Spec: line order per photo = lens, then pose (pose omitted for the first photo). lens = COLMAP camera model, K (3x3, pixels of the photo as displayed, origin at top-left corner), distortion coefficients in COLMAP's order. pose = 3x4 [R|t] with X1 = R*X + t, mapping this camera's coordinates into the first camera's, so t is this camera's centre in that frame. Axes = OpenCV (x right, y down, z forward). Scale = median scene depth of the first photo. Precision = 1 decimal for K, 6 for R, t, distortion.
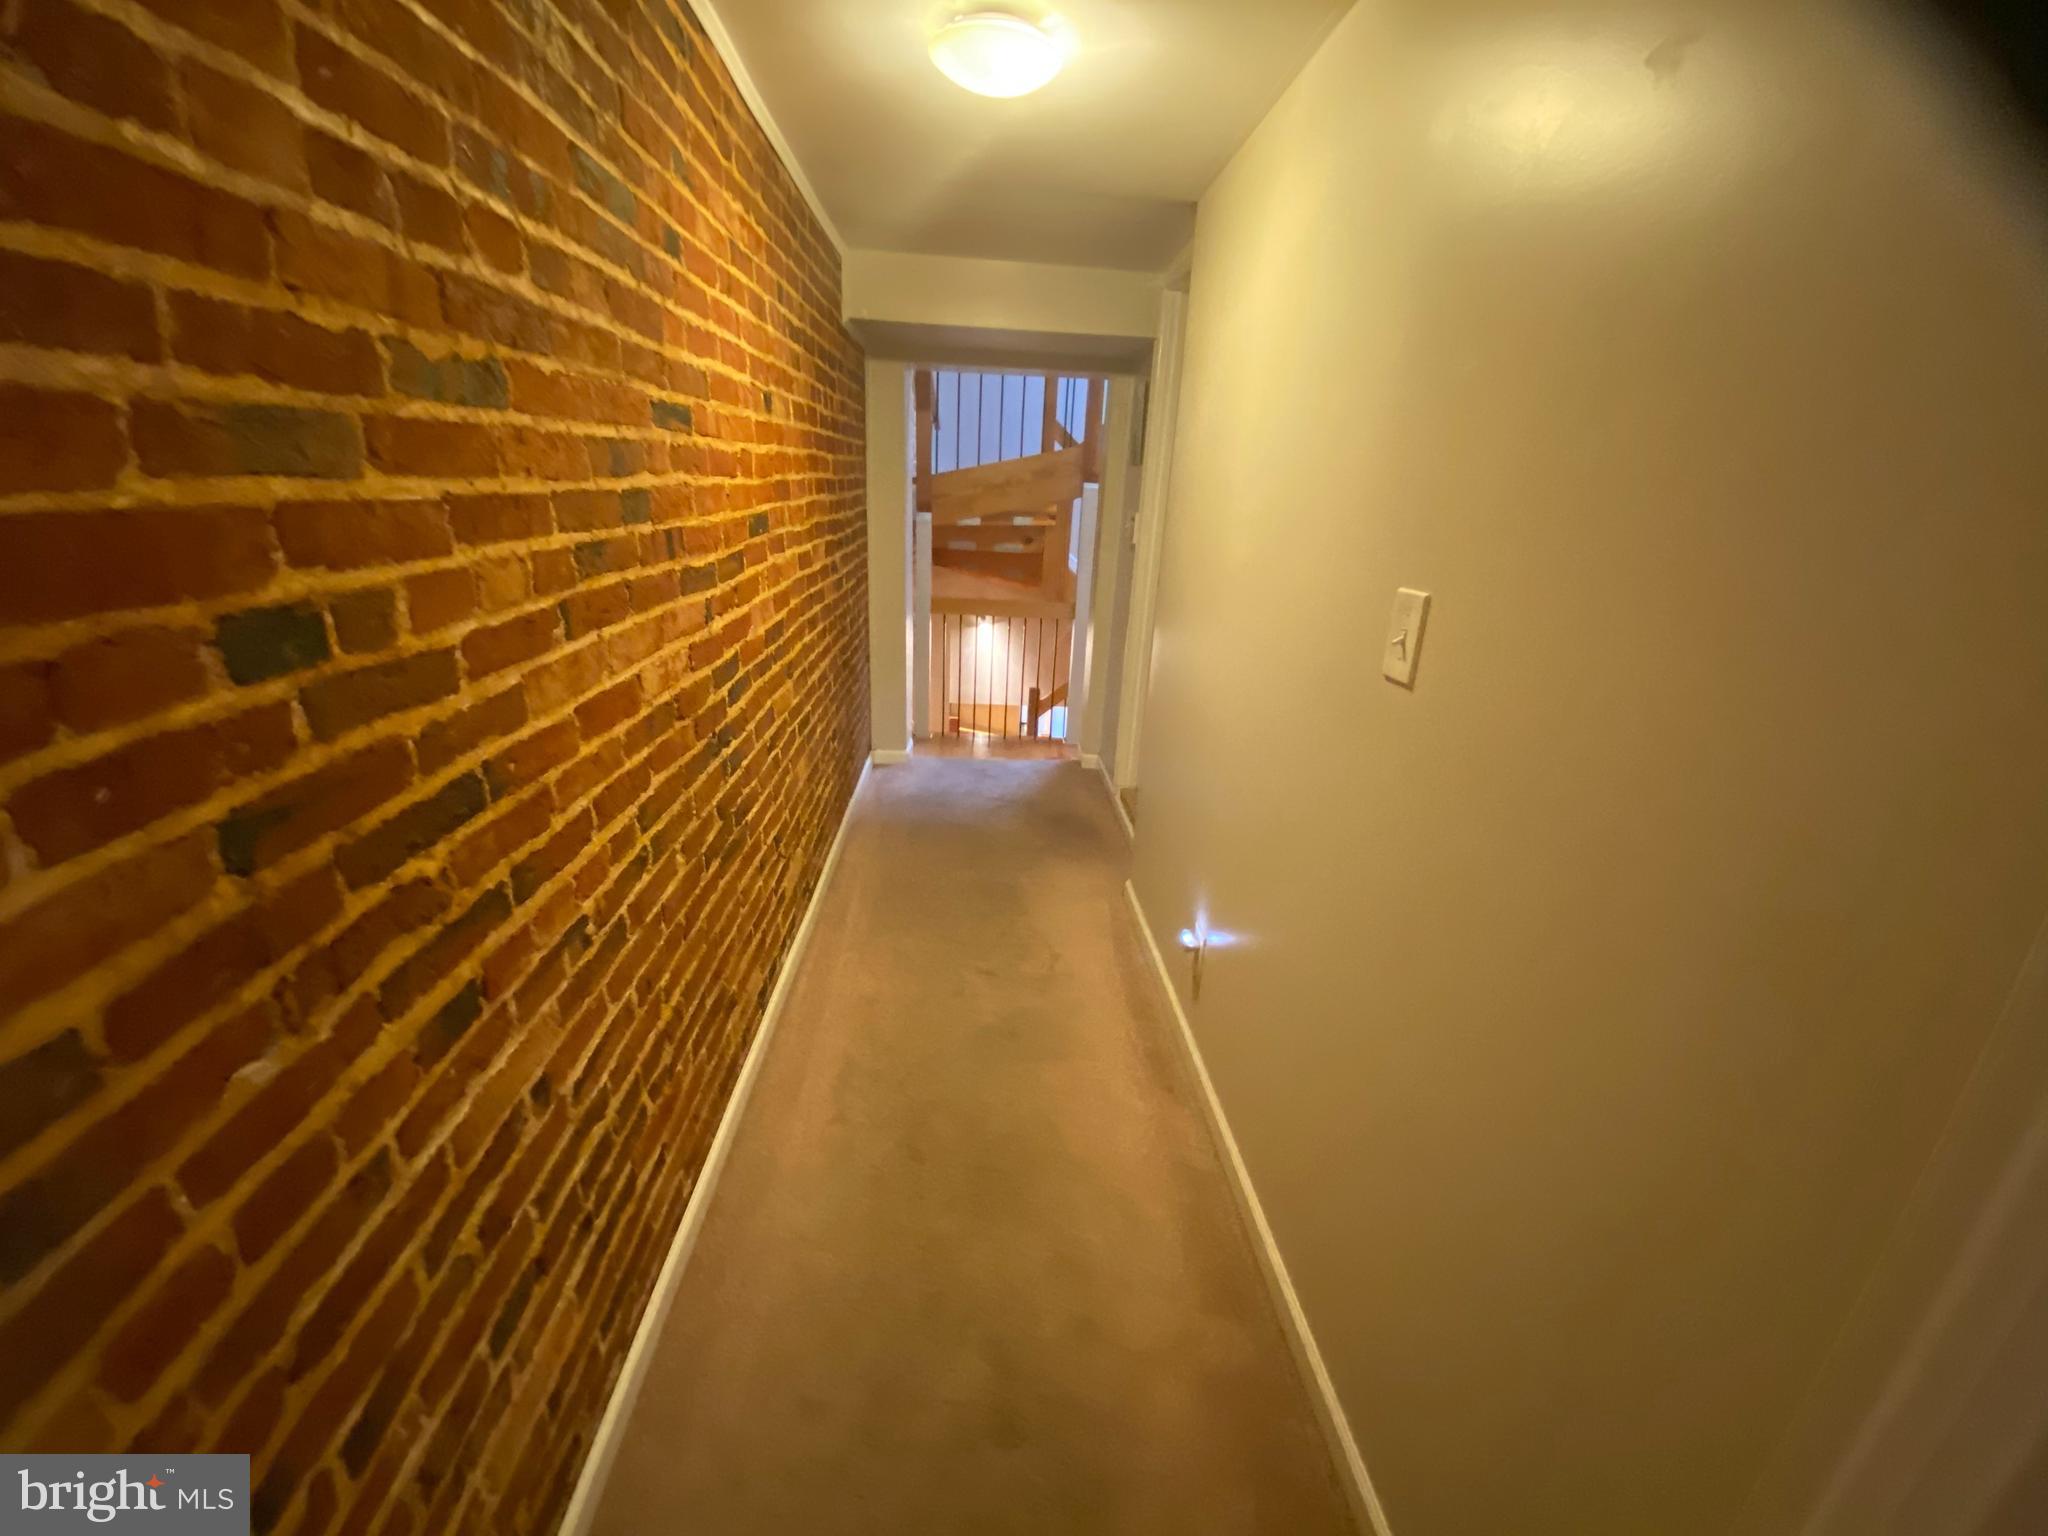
lens RADIAL K [[817.3, 0, 1025.4], [0, 817.3, 753.5], [0, 0, 1]] dist [0.030397, -0.029065]
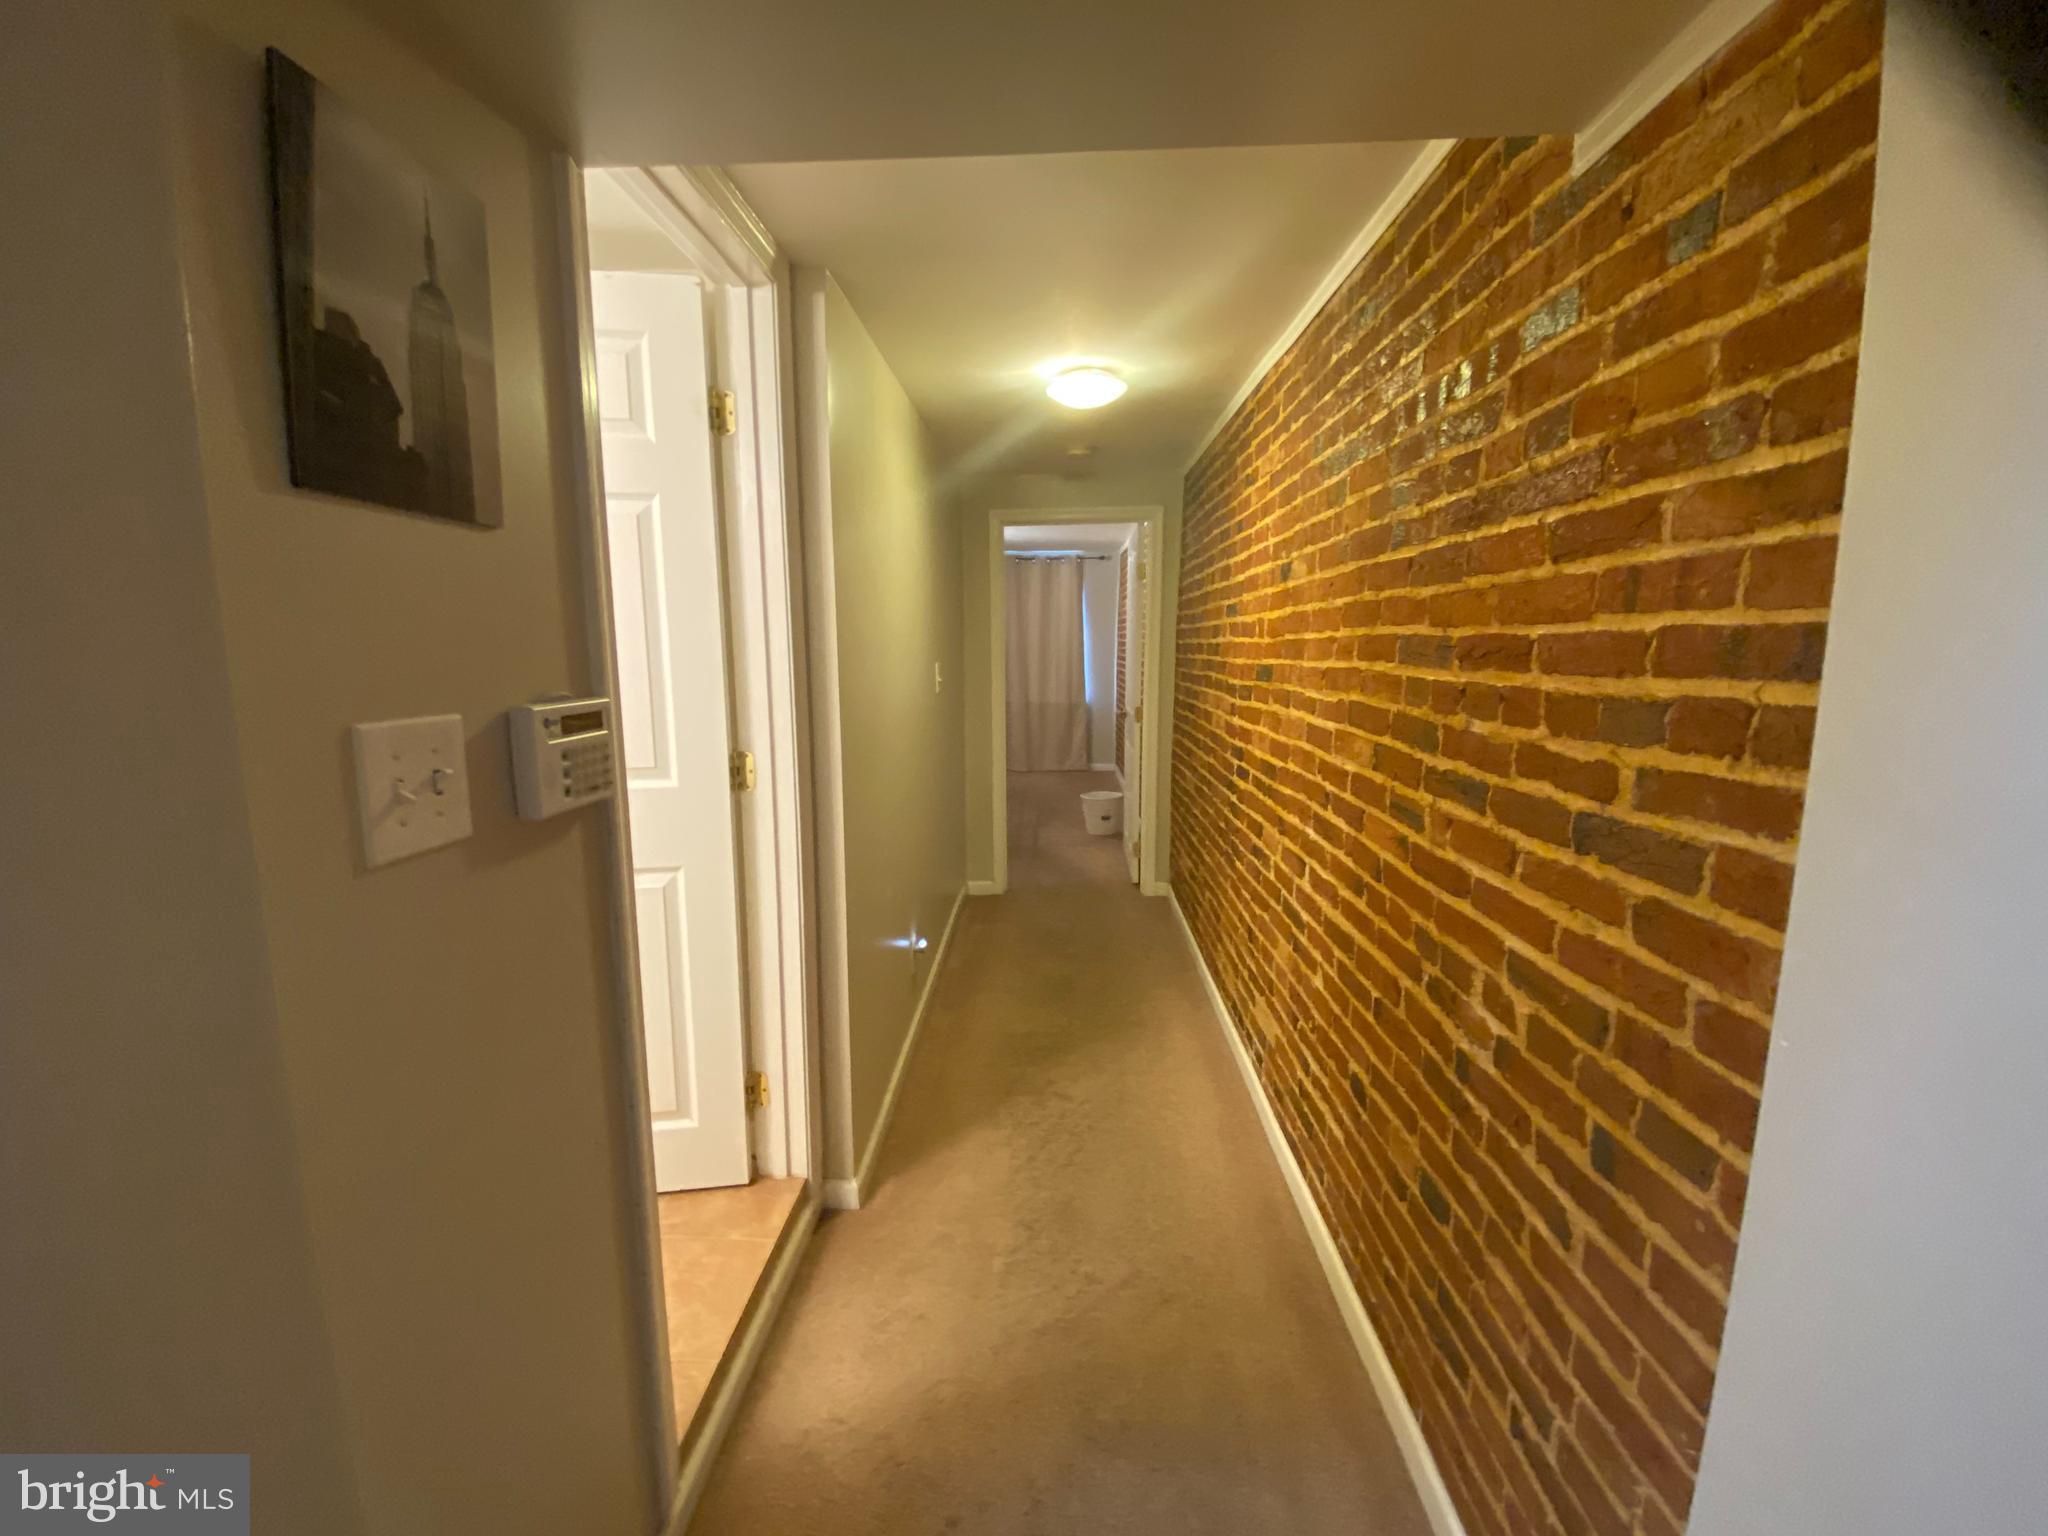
lens RADIAL K [[817.3, 0, 1025.4], [0, 817.3, 753.5], [0, 0, 1]] dist [0.030397, -0.029065]
pose [[-0.996126, -0.067124, 0.056809, -0.047206], [-0.034931, 0.894902, 0.444894, -0.773130], [-0.080701, 0.441186, -0.893780, 2.387680]]
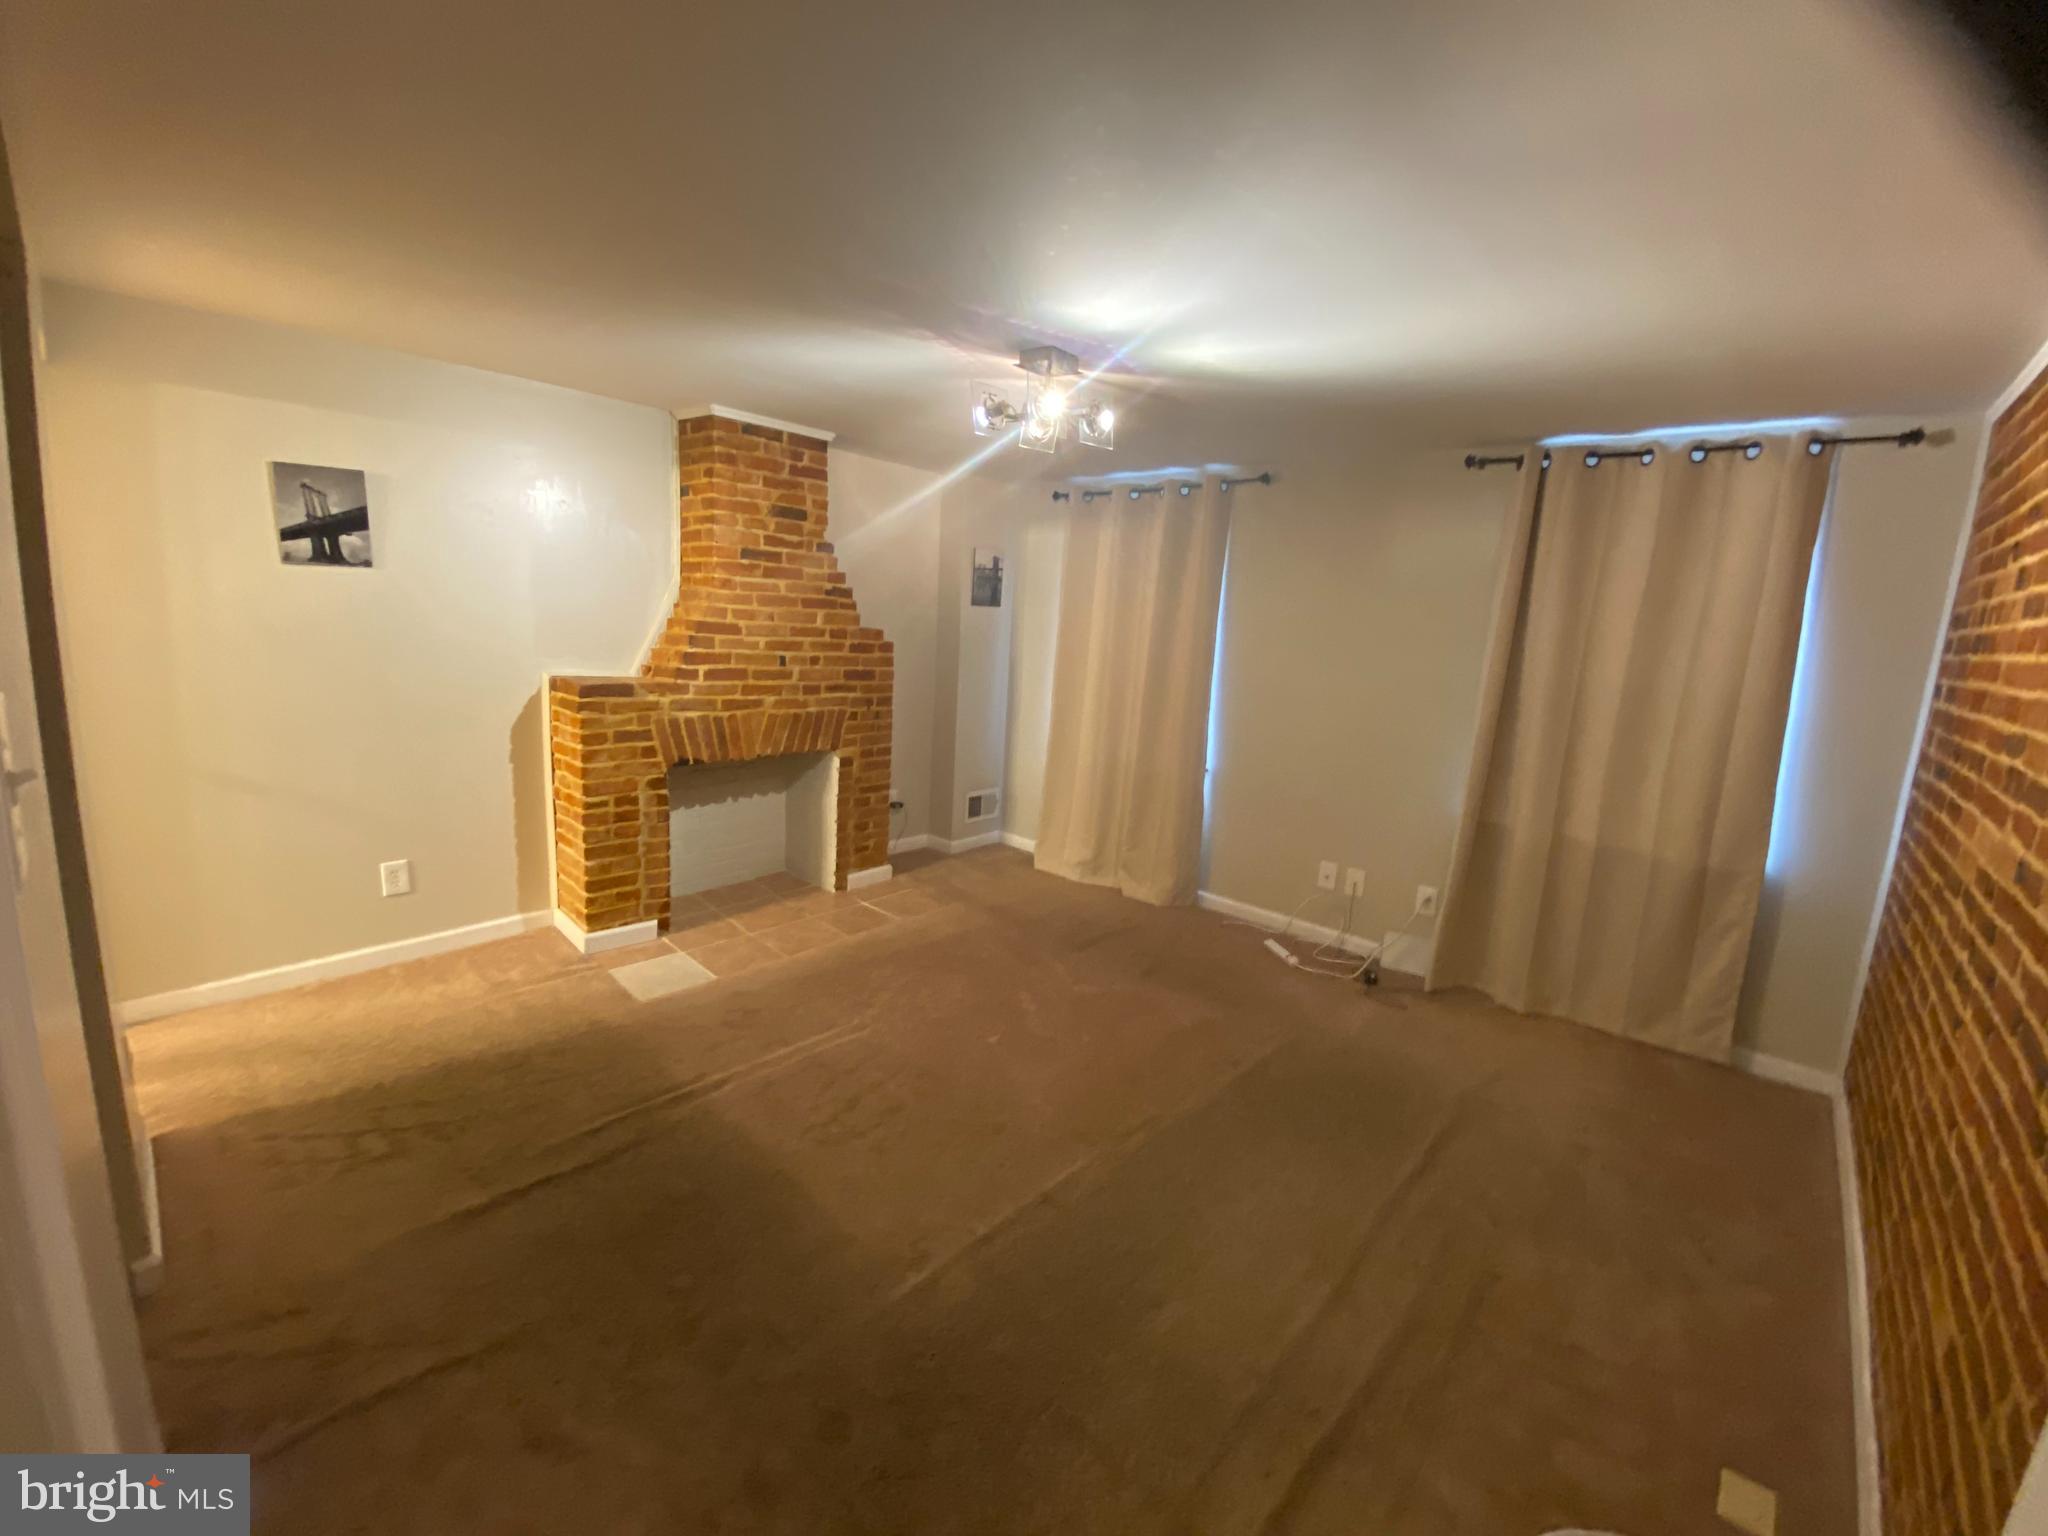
lens RADIAL K [[817.3, 0, 1025.4], [0, 817.3, 753.5], [0, 0, 1]] dist [0.030397, -0.029065]
pose [[-0.737043, -0.207942, 0.643062, -0.041571], [0.124651, 0.893343, 0.431742, -0.533515], [-0.664252, 0.398371, -0.632512, 1.595692]]
